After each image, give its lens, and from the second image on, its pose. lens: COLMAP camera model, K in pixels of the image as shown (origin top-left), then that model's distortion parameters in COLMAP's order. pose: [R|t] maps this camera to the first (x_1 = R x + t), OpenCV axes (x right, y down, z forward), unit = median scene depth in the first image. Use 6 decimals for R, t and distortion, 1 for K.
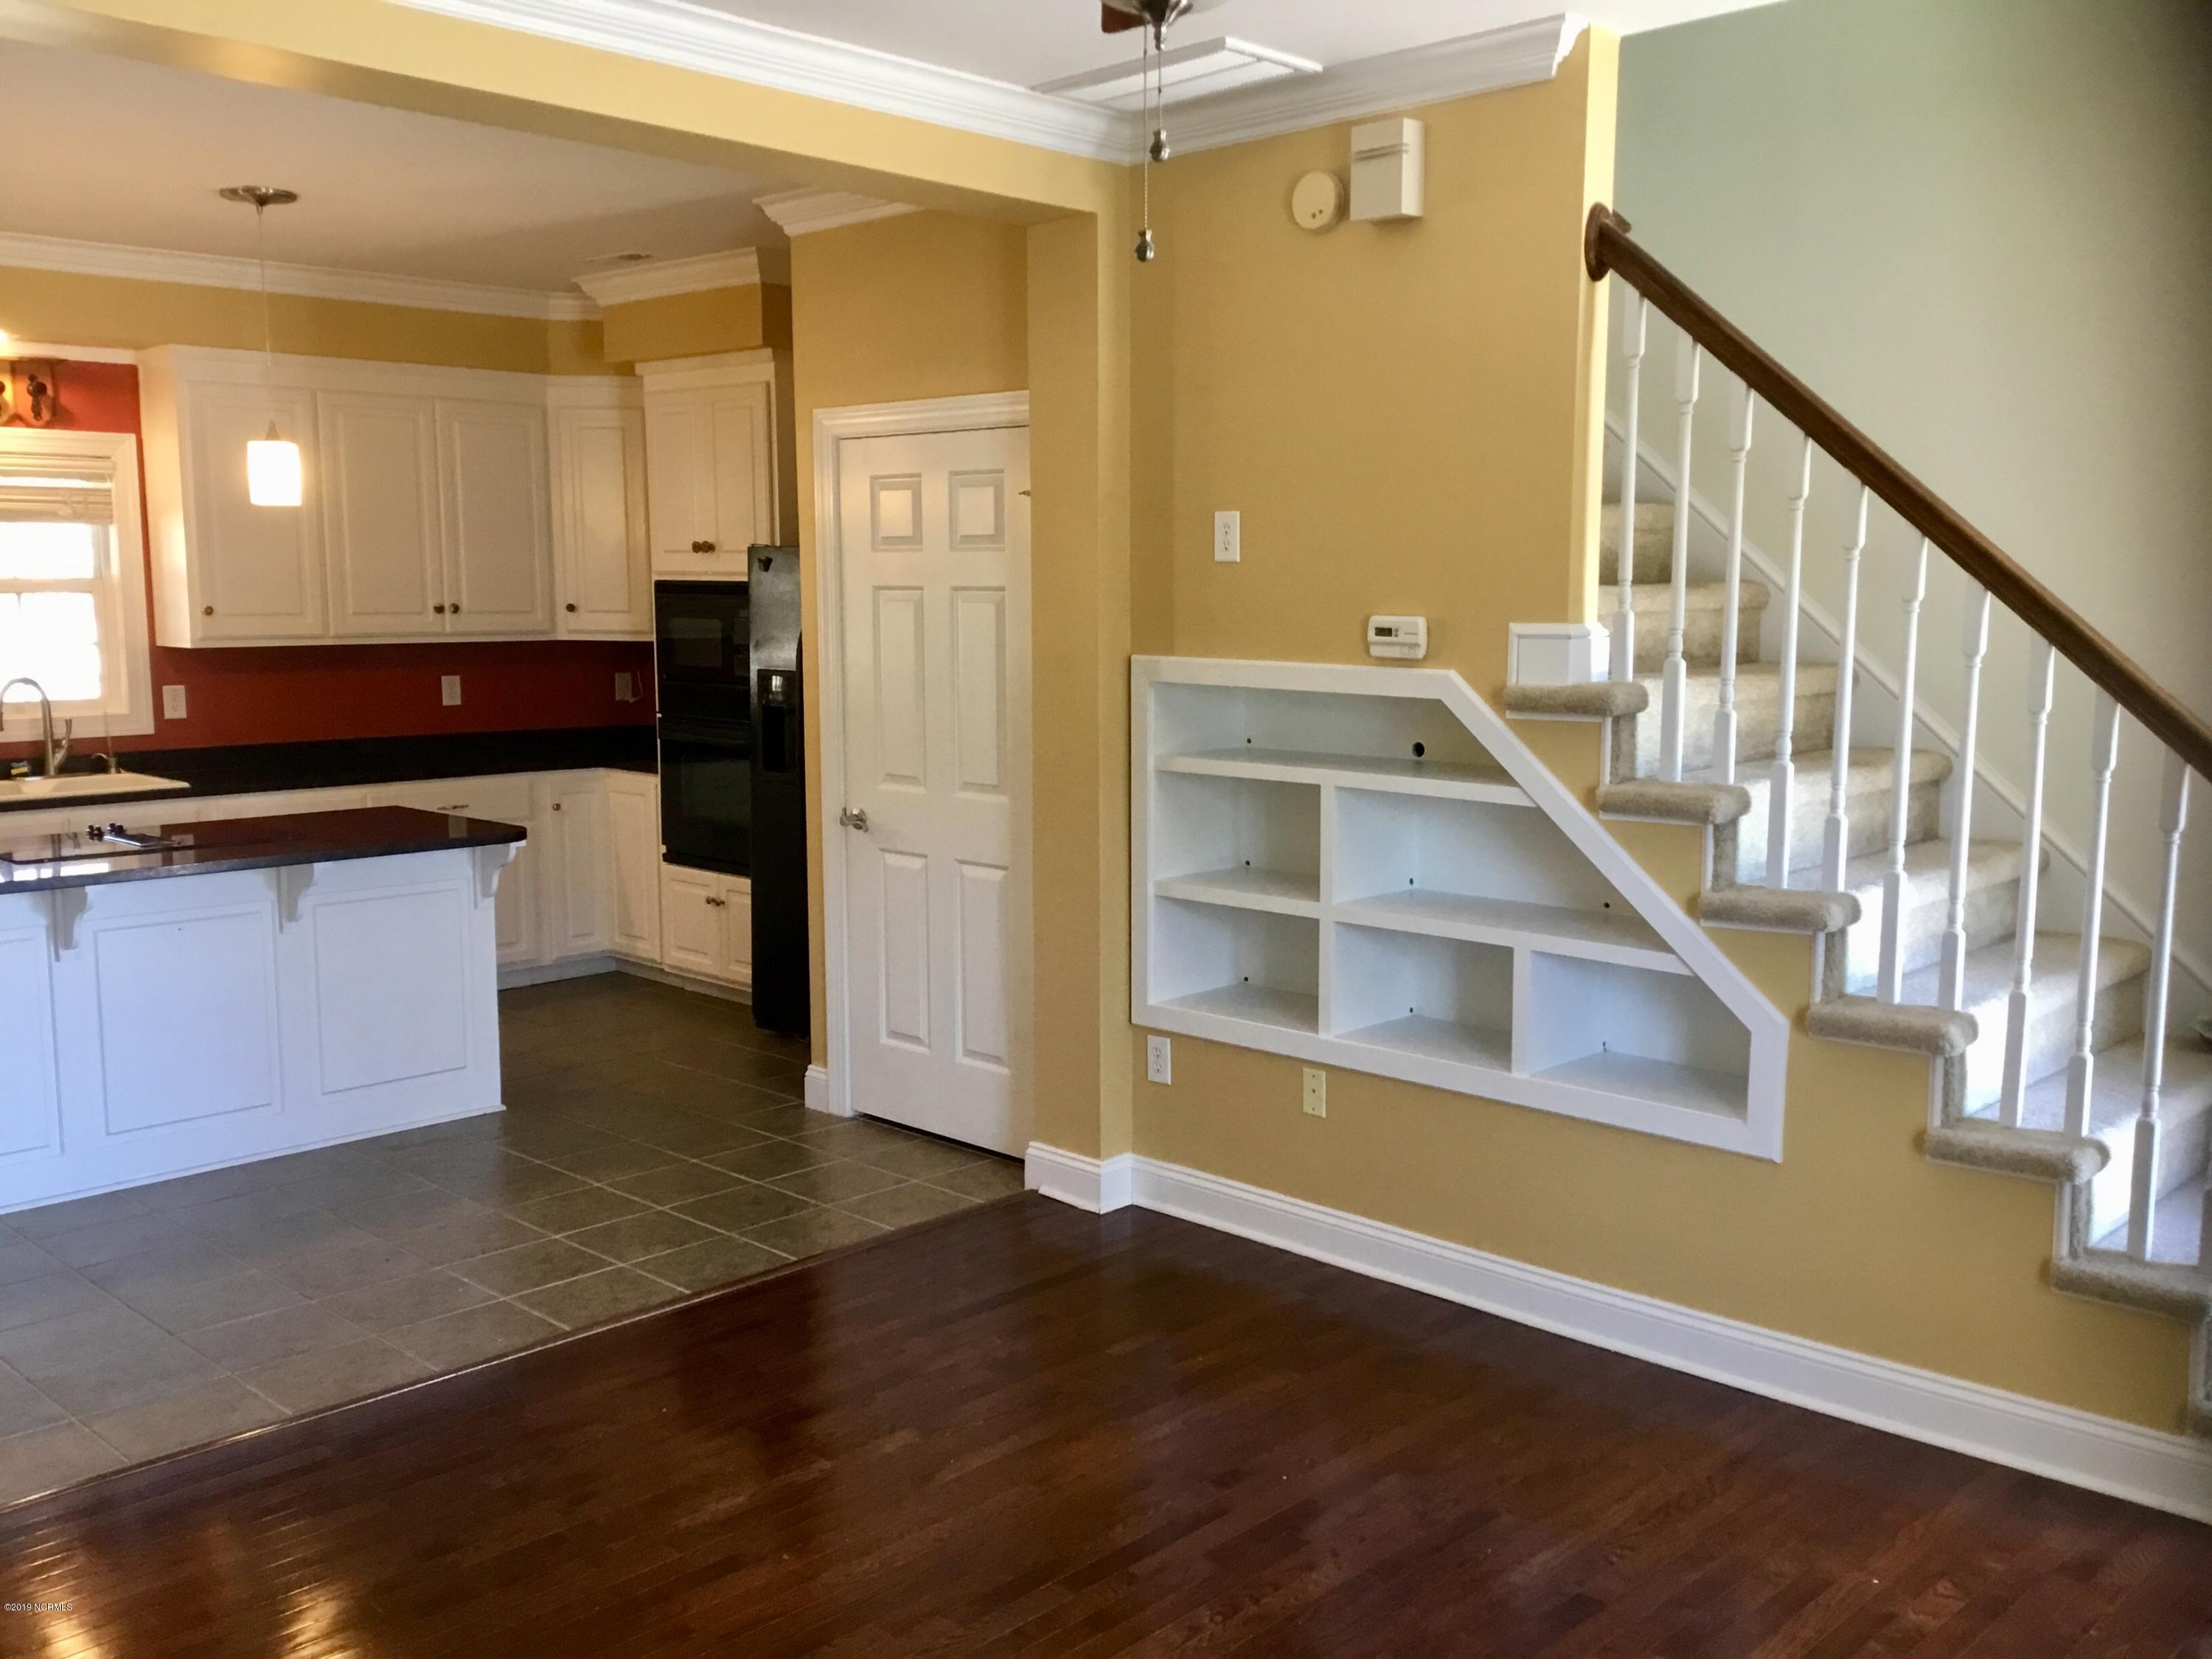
lens RADIAL K [[1979.3, 0, 1126.4], [0, 1979.3, 830.0], [0, 0, 1]] dist [0.113728, -0.190942]
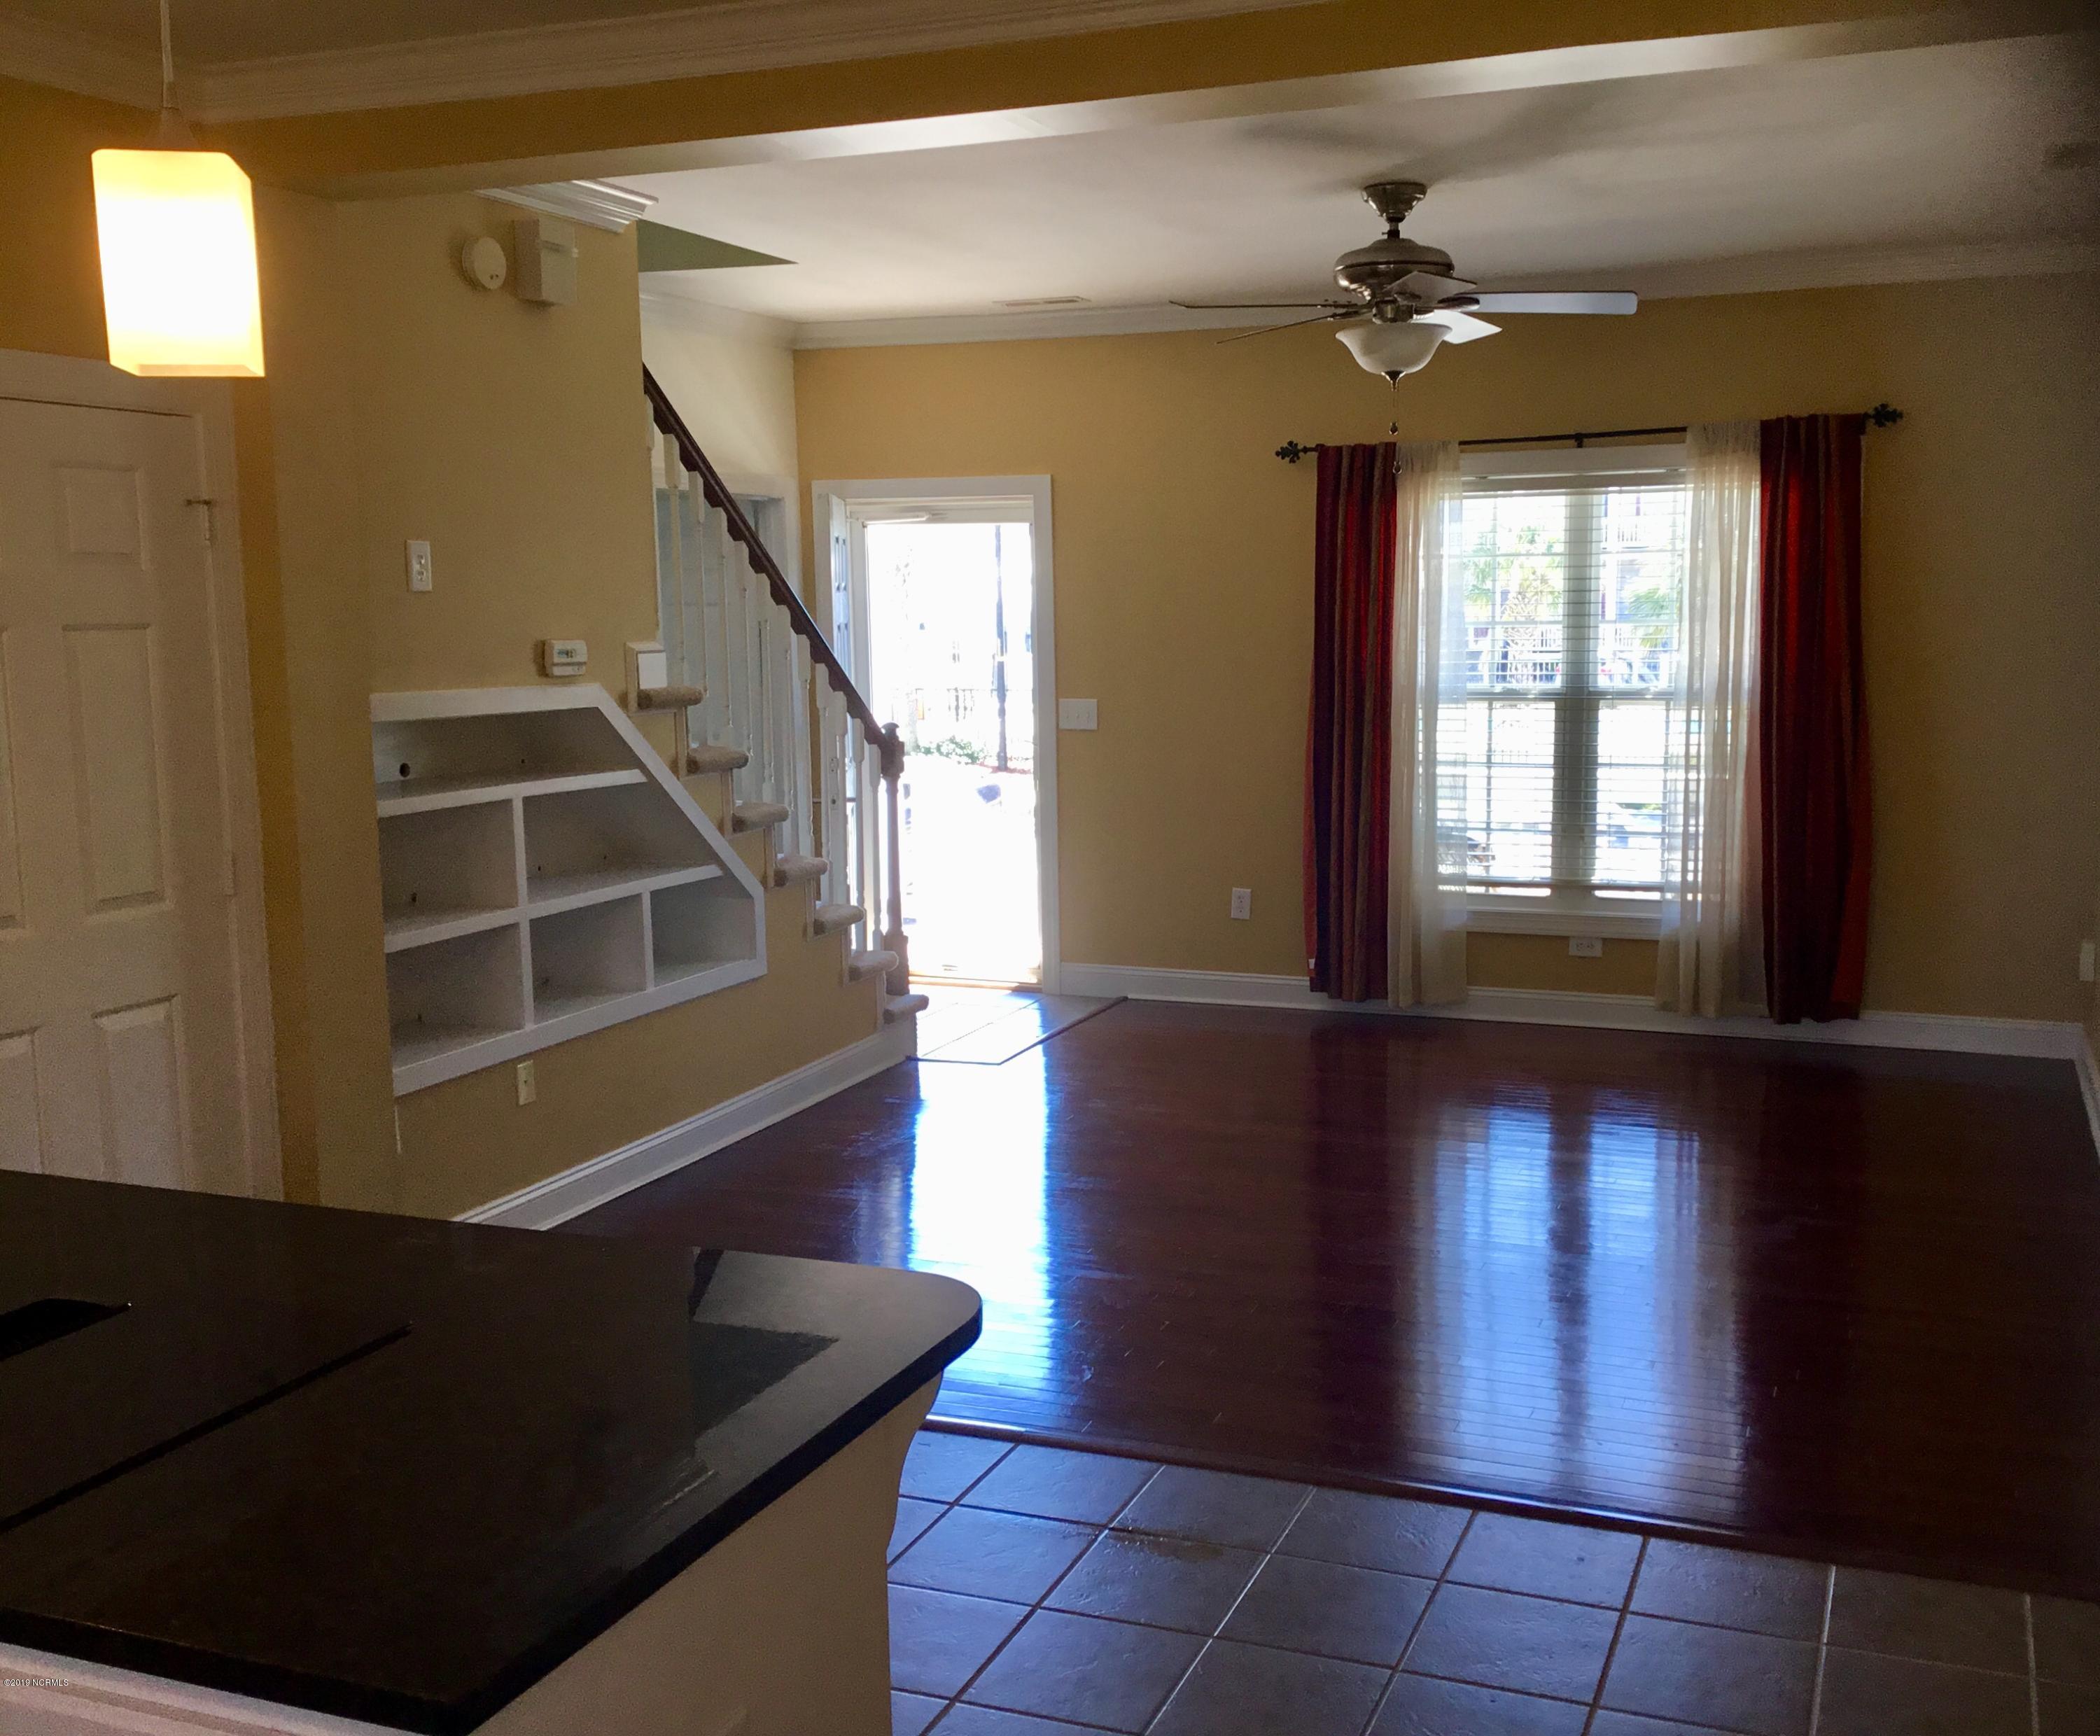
lens RADIAL K [[2048.4, 0, 1055.8], [0, 2048.4, 869.2], [0, 0, 1]] dist [0.022137, 0.000000]
pose [[-0.363796, -0.115267, 0.924319, -0.846316], [0.130218, 0.976276, 0.172998, -0.112748], [-0.922332, 0.183299, -0.340155, 0.894018]]
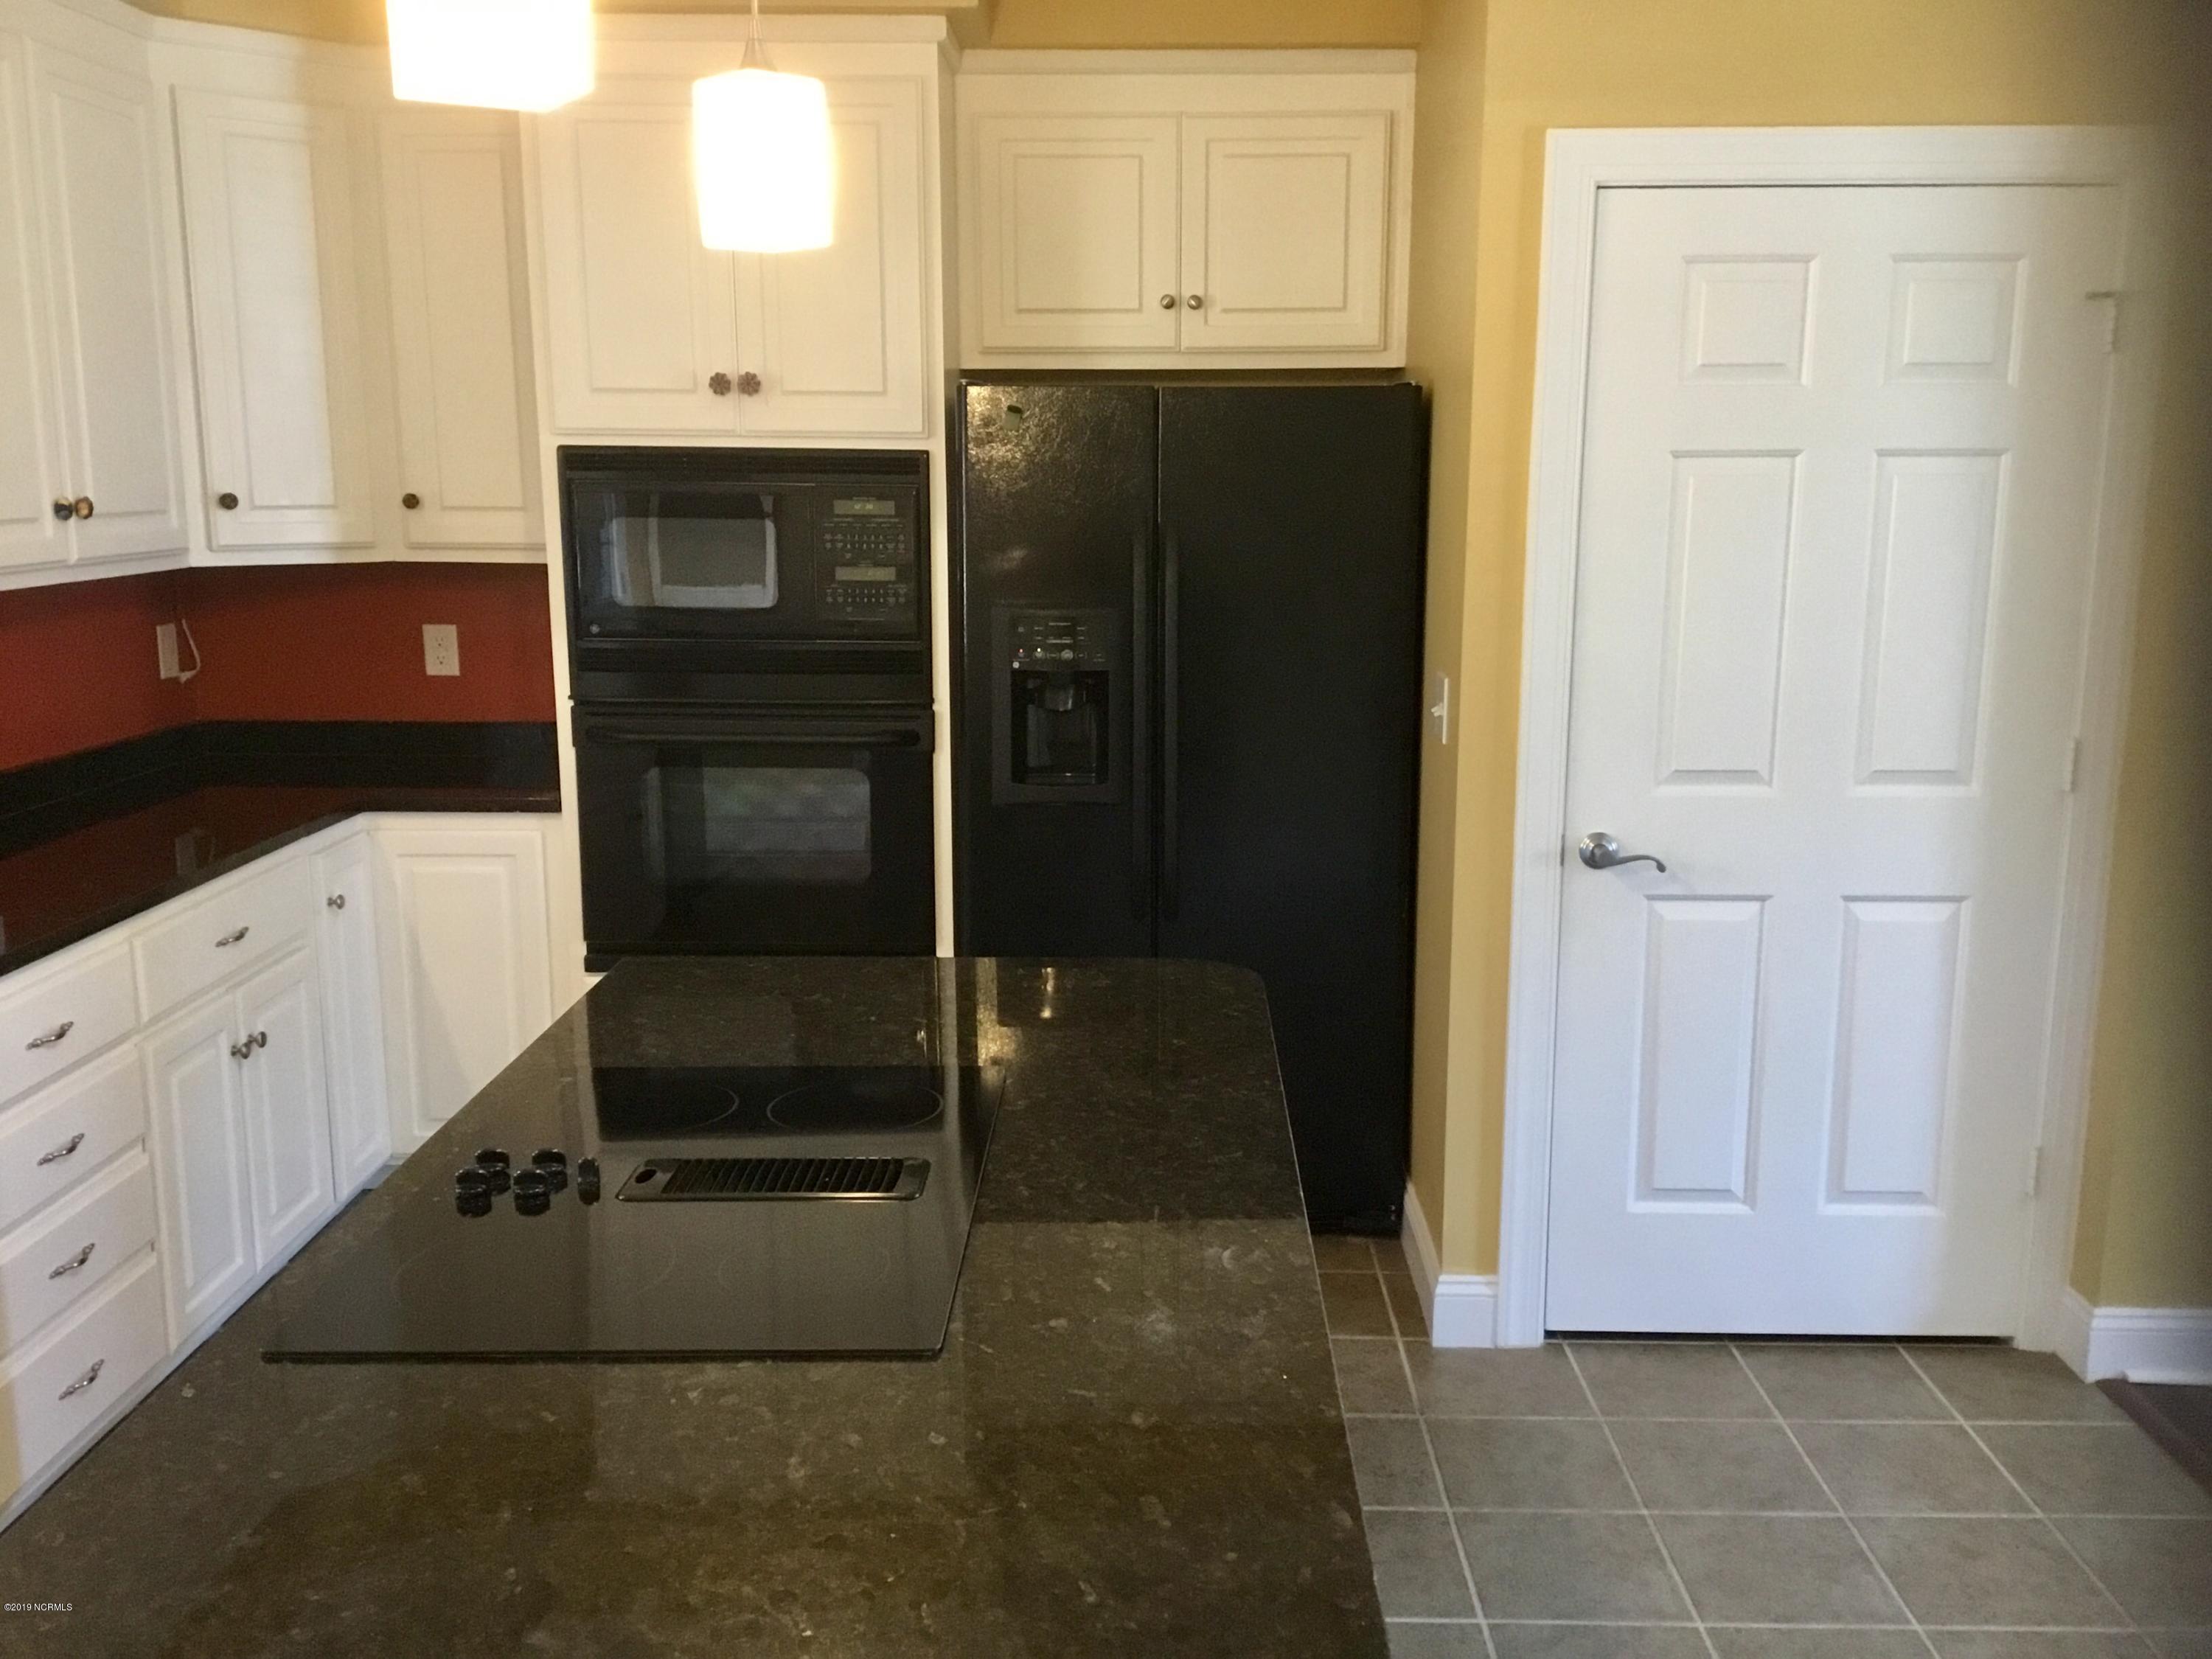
lens RADIAL K [[1979.3, 0, 1108.9], [0, 1979.3, 834.5], [0, 0, 1]] dist [0.113728, -0.190942]
pose [[0.734388, -0.129312, 0.666297, -0.645570], [0.086233, 0.991504, 0.097380, -0.082086], [-0.673229, -0.014058, 0.739300, 0.670268]]
